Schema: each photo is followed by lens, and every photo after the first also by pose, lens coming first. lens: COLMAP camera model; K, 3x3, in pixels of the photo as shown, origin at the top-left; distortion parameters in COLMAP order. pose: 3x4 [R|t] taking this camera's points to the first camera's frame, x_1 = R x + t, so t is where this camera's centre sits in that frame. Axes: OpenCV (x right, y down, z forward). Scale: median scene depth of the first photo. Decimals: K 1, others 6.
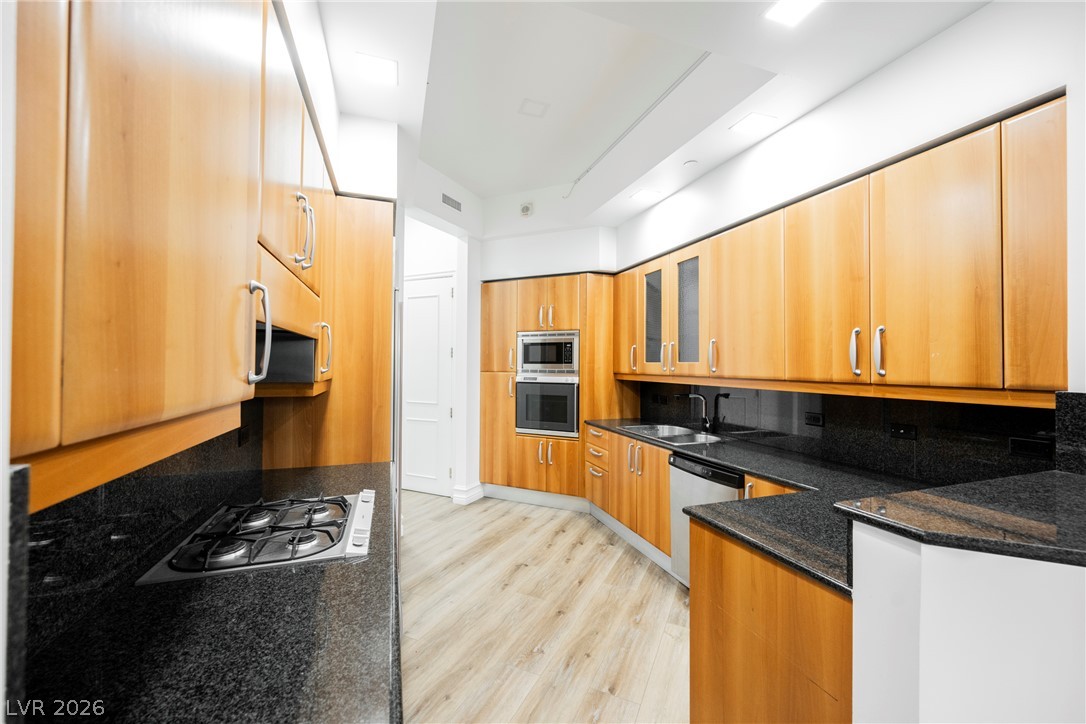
lens RADIAL K [[425.2, 0, 545.3], [0, 425.2, 361.3], [0, 0, 1]] dist [-0.001028, -0.000197]
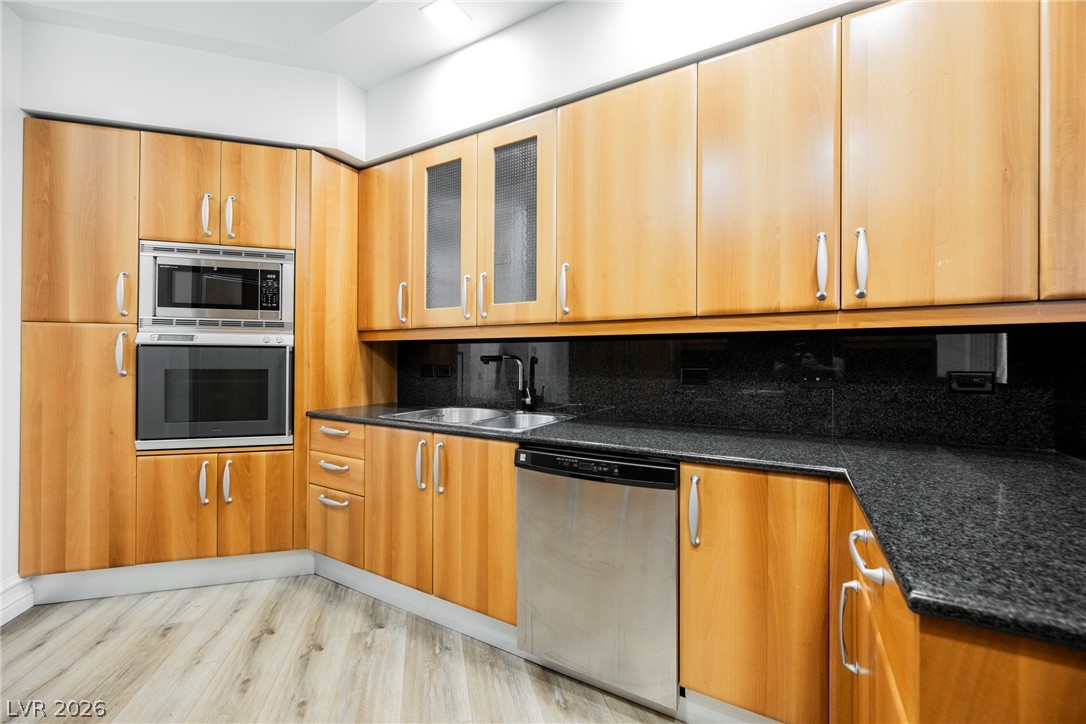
lens RADIAL K [[428.7, 0, 544.8], [0, 428.7, 359.9], [0, 0, 1]] dist [-0.002292, 0.000050]
pose [[0.755424, 0.001036, 0.655235, -0.039960], [-0.007862, 0.999941, 0.007483, 0.063636], [-0.655189, -0.010804, 0.755388, 0.364794]]
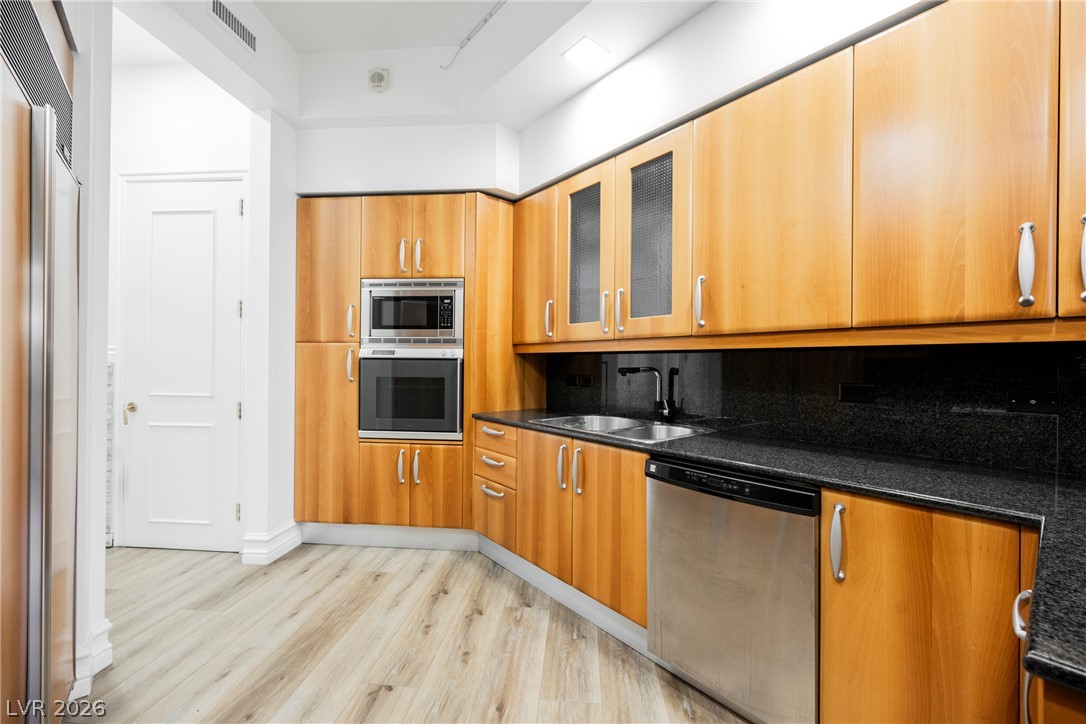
lens RADIAL K [[433.4, 0, 542.7], [0, 433.4, 364.9], [0, 0, 1]] dist [-0.001003, -0.000259]
pose [[0.937318, 0.002041, 0.348470, -0.040463], [-0.006646, 0.999906, 0.012020, 0.053473], [-0.348413, -0.013583, 0.937243, 0.324785]]
